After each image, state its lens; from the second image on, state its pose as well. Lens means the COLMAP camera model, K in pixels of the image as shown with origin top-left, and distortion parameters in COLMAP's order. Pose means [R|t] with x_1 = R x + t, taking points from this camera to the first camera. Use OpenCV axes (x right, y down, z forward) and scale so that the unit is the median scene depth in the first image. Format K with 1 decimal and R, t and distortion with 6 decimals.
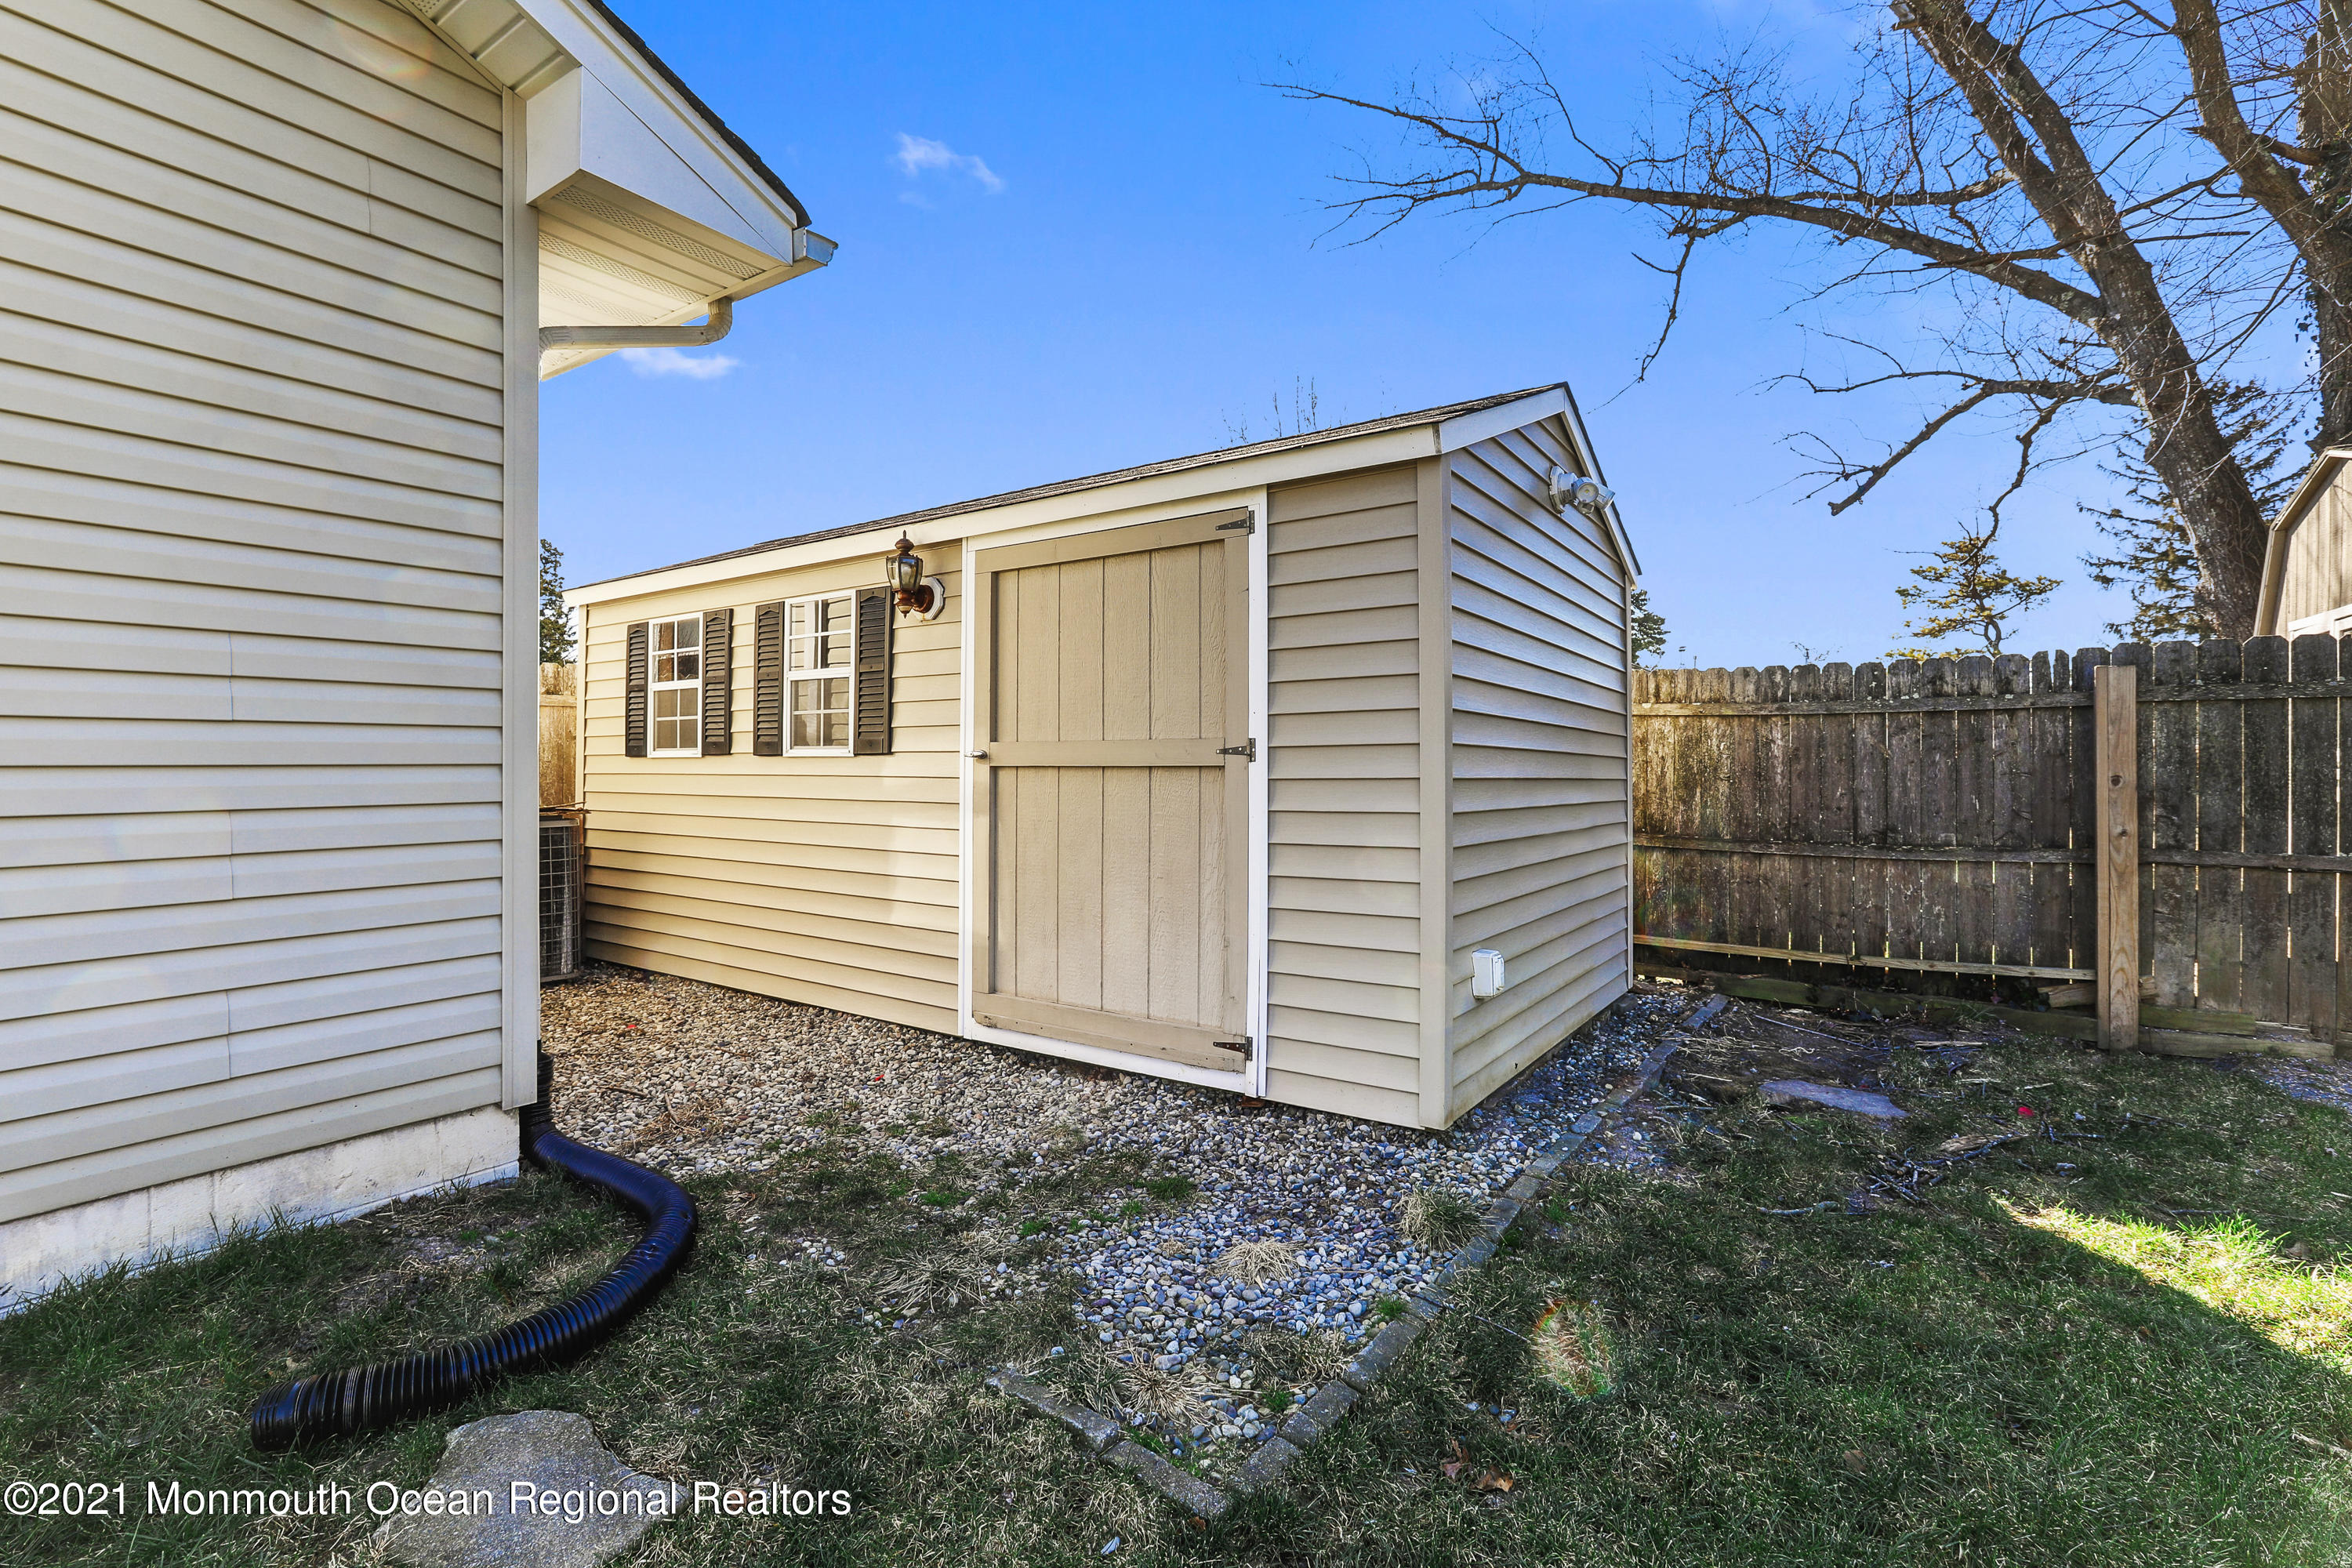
lens RADIAL K [[1078.0, 0, 1184.5], [0, 1078.0, 765.7], [0, 0, 1]] dist [-0.030280, 0.010189]
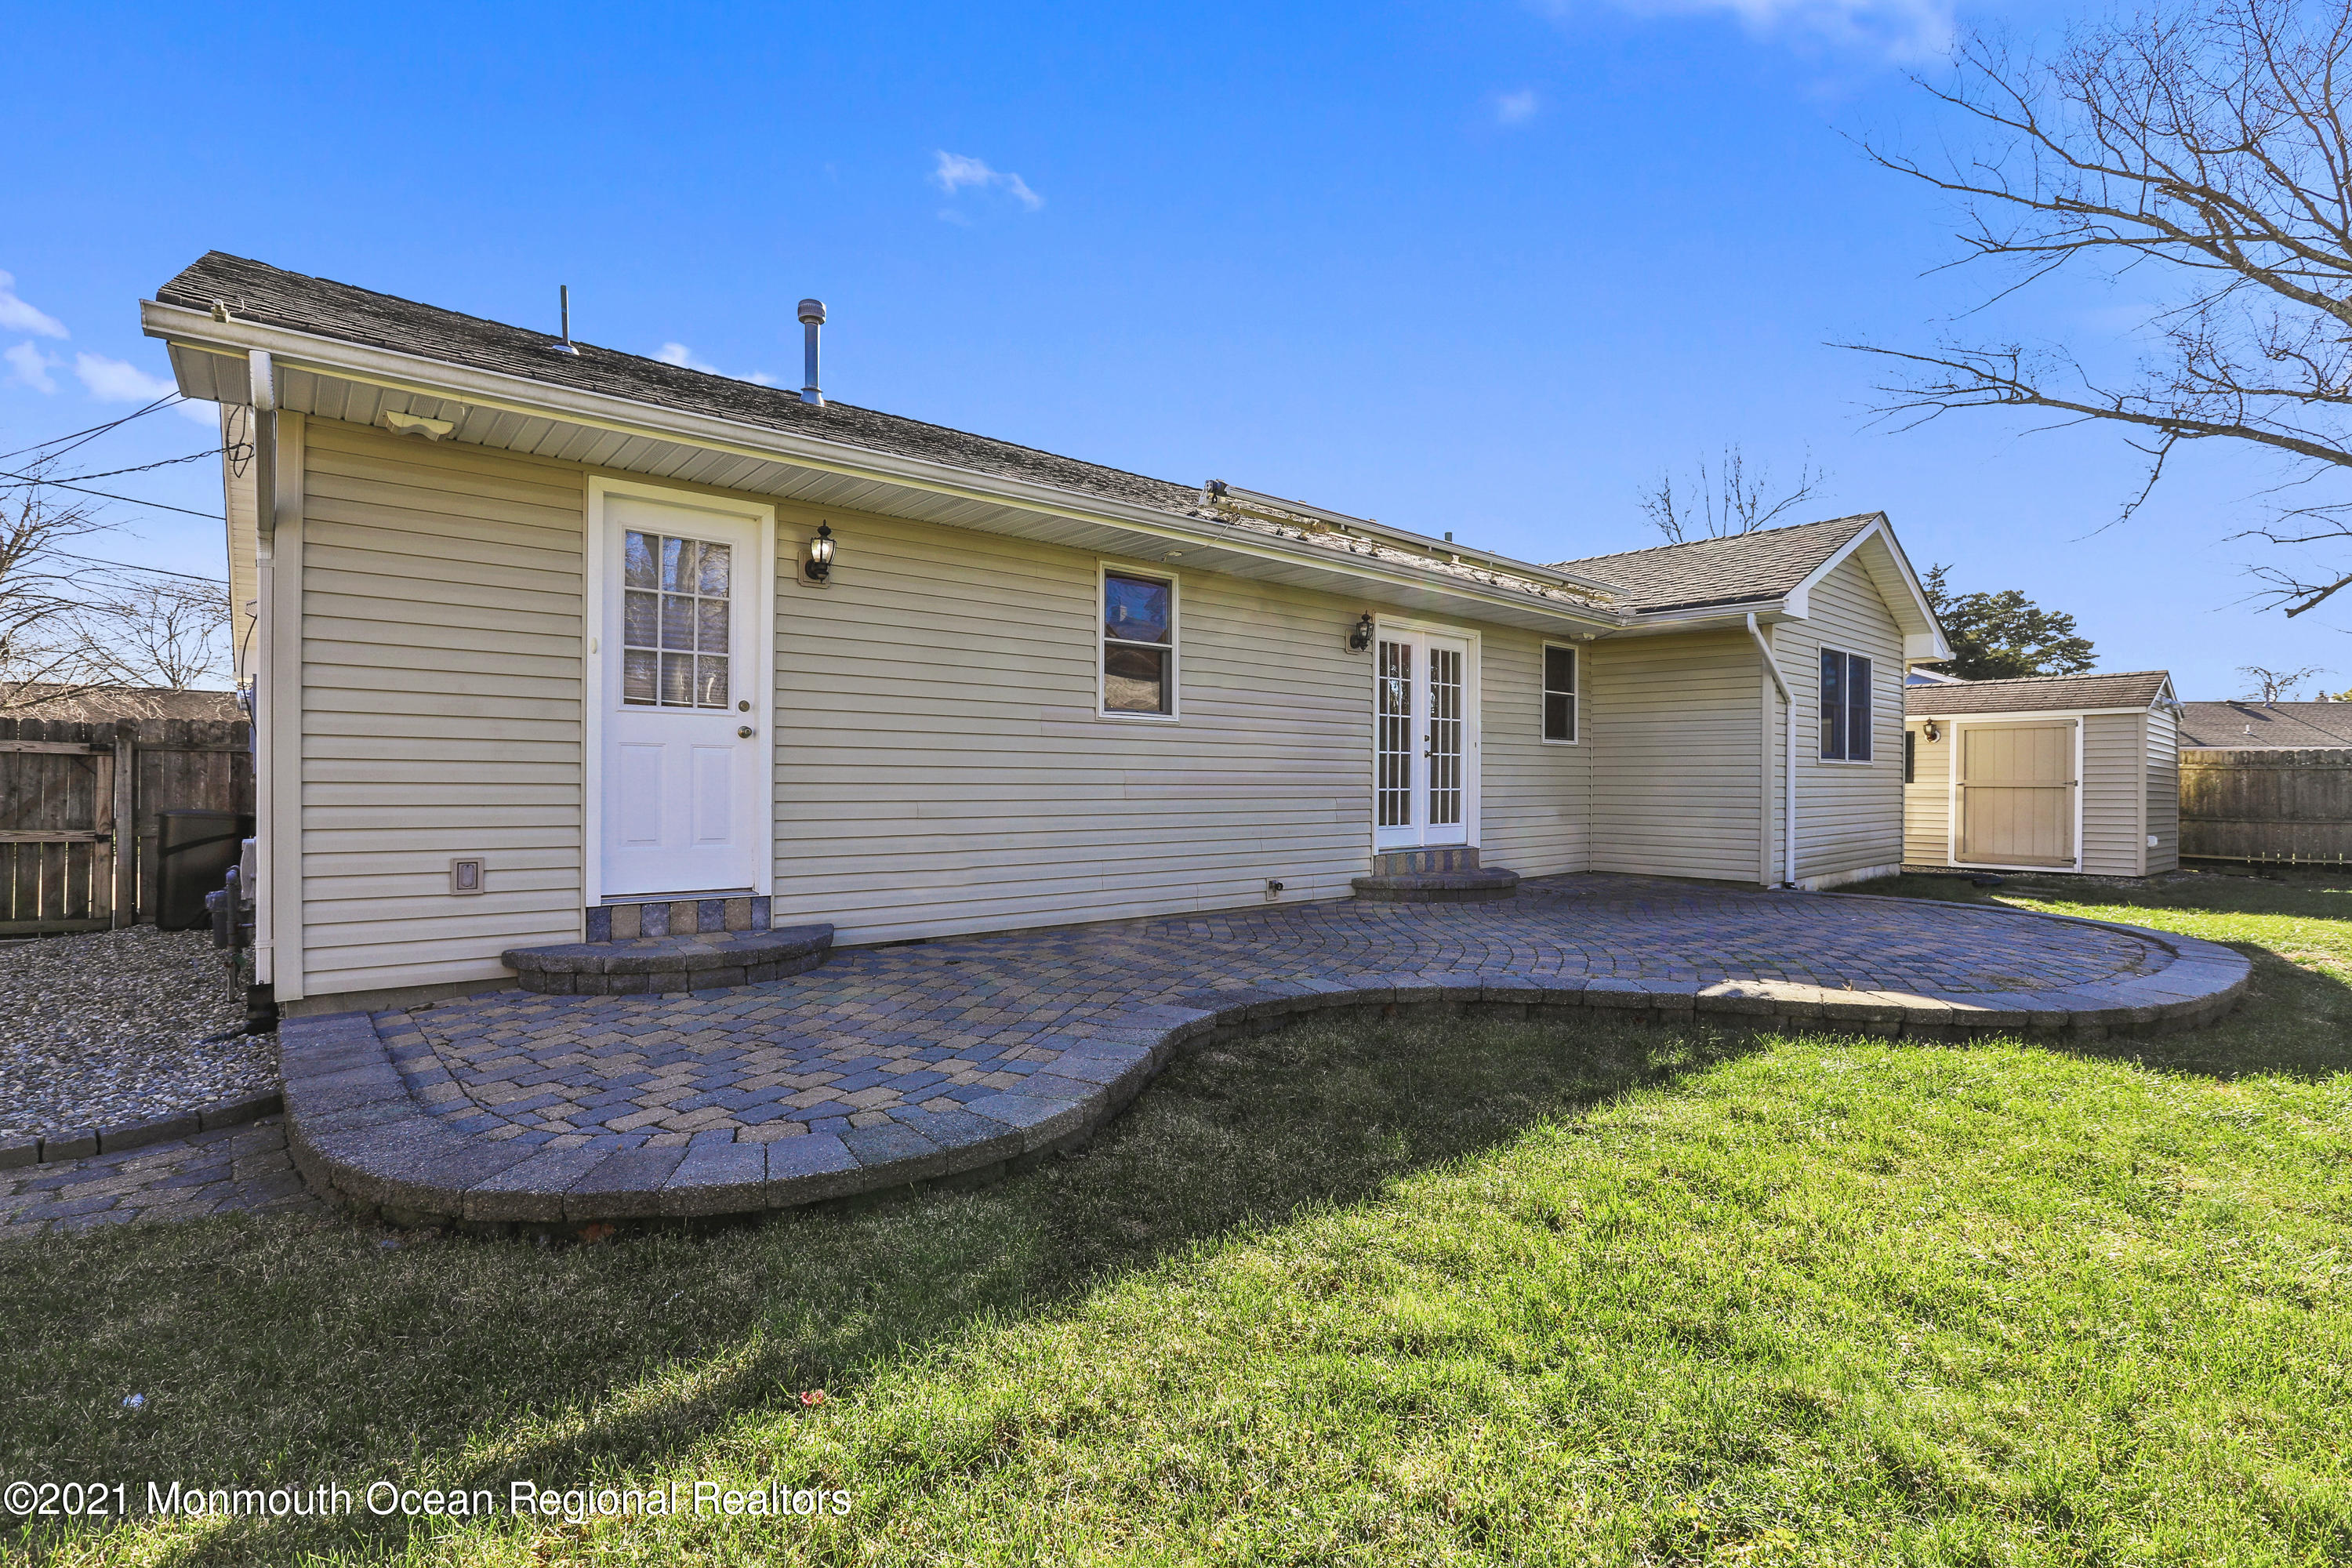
lens RADIAL K [[1078.0, 0, 1158.5], [0, 1078.0, 785.0], [0, 0, 1]] dist [-0.030280, 0.010189]
pose [[0.959306, 0.009292, -0.282216, -1.306035], [-0.007749, 0.999948, 0.006582, -0.004609], [0.282262, -0.004127, 0.959328, -2.301384]]
